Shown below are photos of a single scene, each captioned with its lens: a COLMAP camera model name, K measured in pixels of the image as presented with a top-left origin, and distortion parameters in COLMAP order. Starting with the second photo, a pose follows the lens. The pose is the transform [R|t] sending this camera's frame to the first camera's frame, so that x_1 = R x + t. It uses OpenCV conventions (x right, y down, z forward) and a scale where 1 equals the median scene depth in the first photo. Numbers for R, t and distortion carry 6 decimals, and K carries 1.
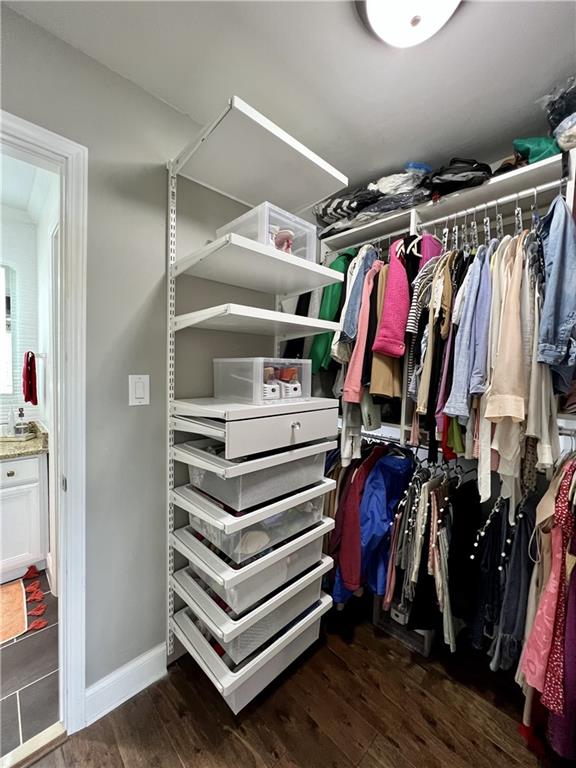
lens RADIAL K [[307.0, 0, 286.4], [0, 307.0, 384.3], [0, 0, 1]] dist [-0.004137, 0.000148]
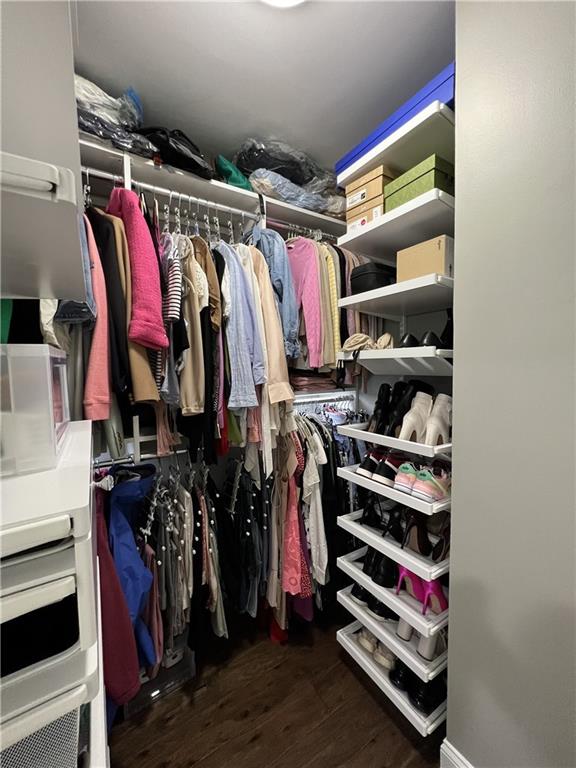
lens RADIAL K [[307.0, 0, 287.8], [0, 307.0, 386.0], [0, 0, 1]] dist [-0.004137, 0.000148]
pose [[0.188373, -0.094007, 0.977588, -0.351449], [0.076468, 0.993790, 0.080830, -0.034971], [-0.979116, 0.059528, 0.194392, 0.558028]]
